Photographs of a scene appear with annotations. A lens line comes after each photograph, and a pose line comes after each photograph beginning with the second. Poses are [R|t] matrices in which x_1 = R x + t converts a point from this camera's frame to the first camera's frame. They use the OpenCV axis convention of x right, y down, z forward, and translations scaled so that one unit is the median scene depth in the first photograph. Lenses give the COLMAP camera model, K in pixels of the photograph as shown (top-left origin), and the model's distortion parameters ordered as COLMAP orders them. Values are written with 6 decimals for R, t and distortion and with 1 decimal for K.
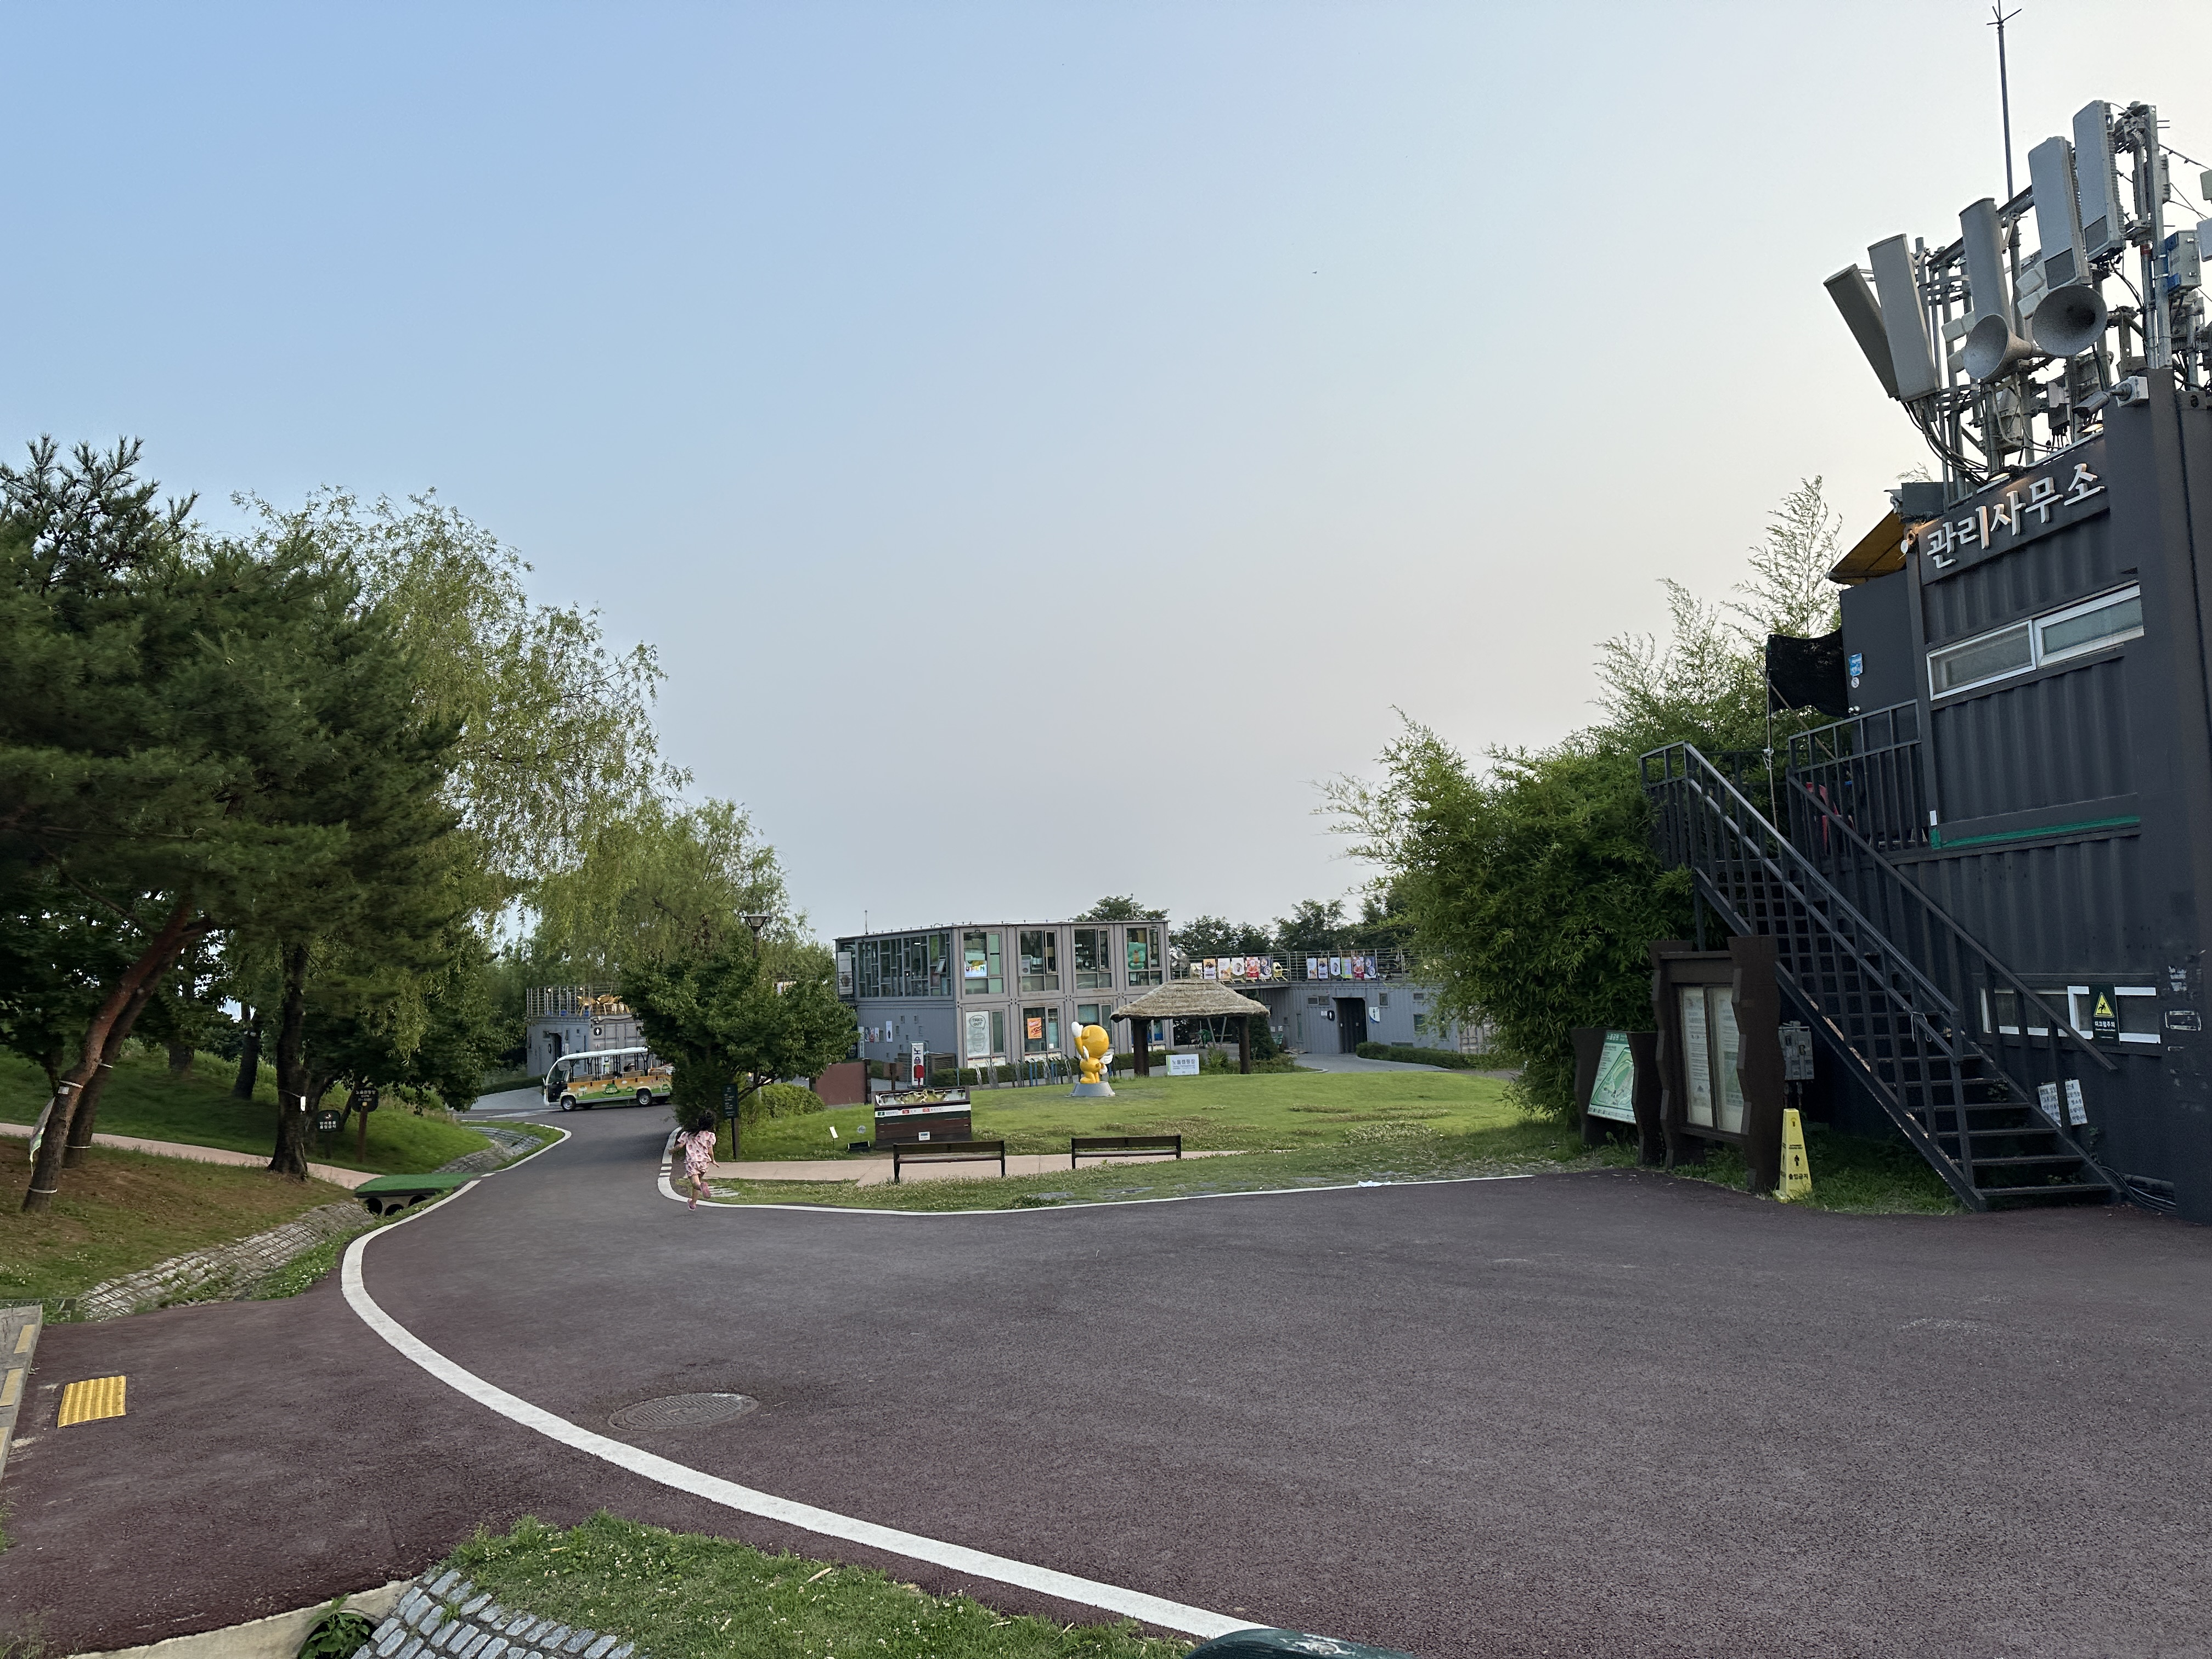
lens RADIAL K [[1543.9, 0, 1108.7], [0, 1543.9, 836.1], [0, 0, 1]] dist [0.282594, 0.000424]
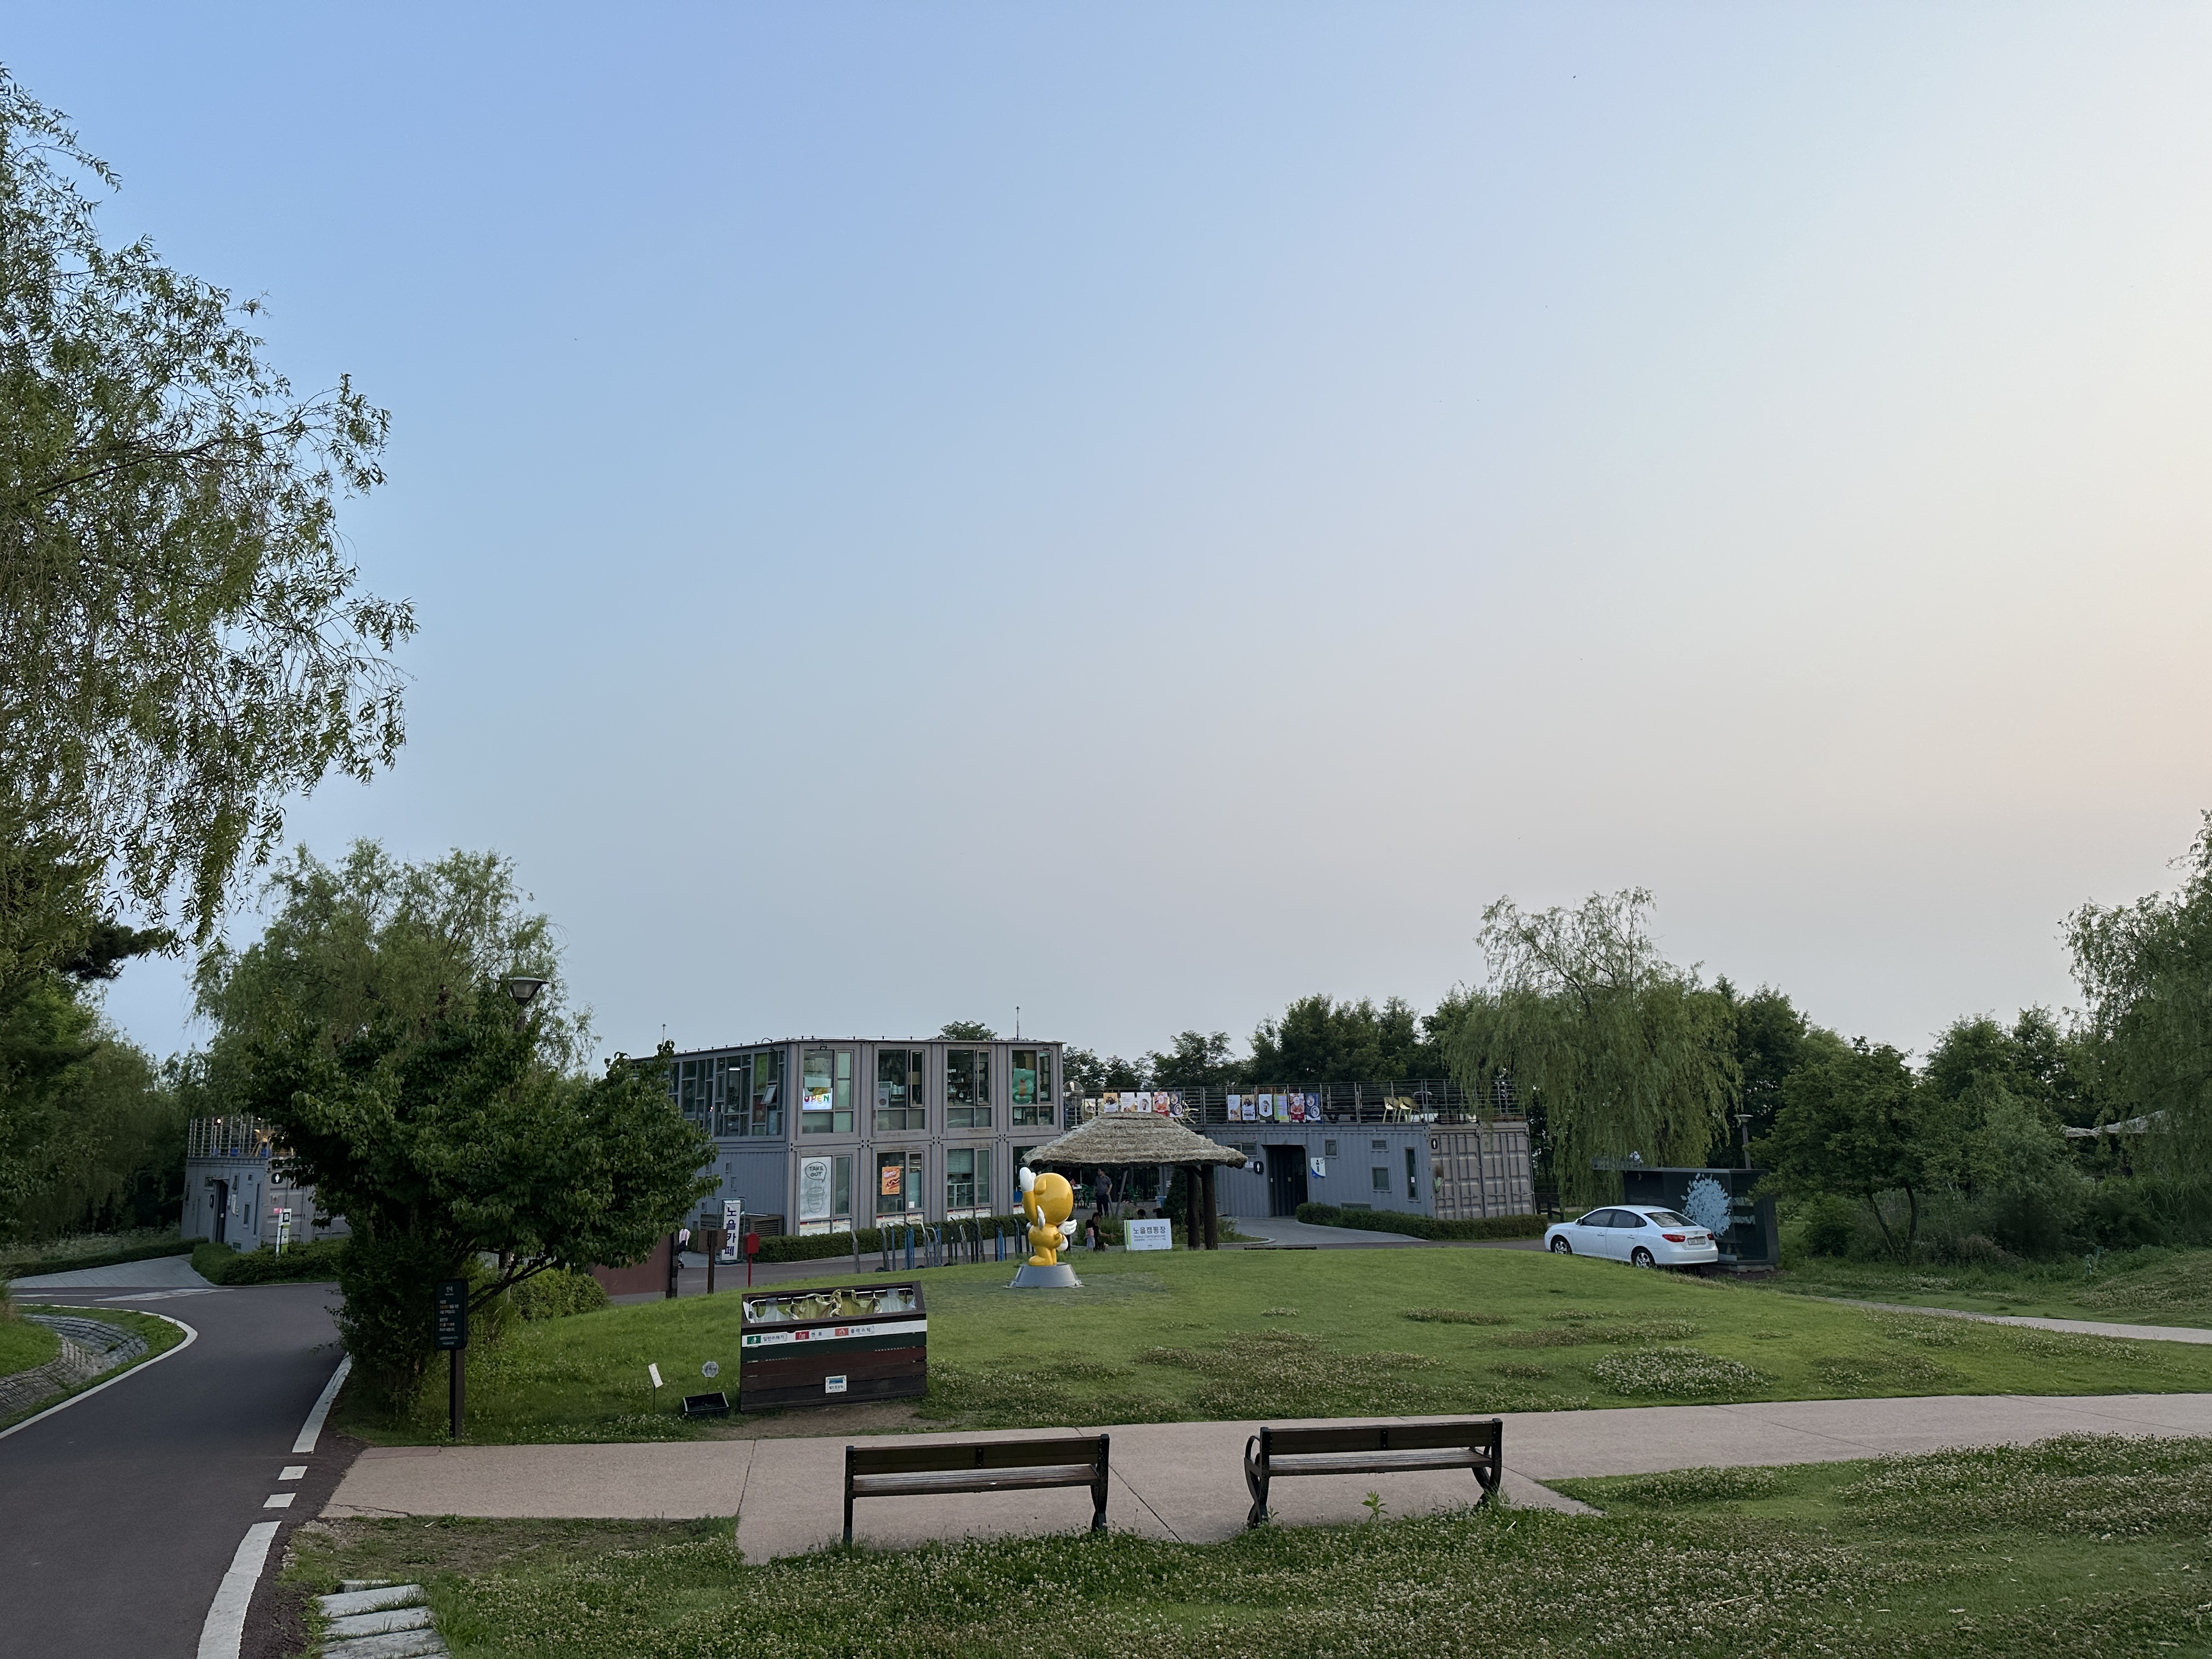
lens RADIAL K [[1548.9, 0, 1106.0], [0, 1548.9, 829.5], [0, 0, 1]] dist [0.219596, -0.292510]
pose [[0.990457, 0.042991, 0.130947, -0.052195], [-0.029651, 0.994325, -0.102171, 0.029564], [-0.134597, 0.097314, 0.986110, 0.221681]]
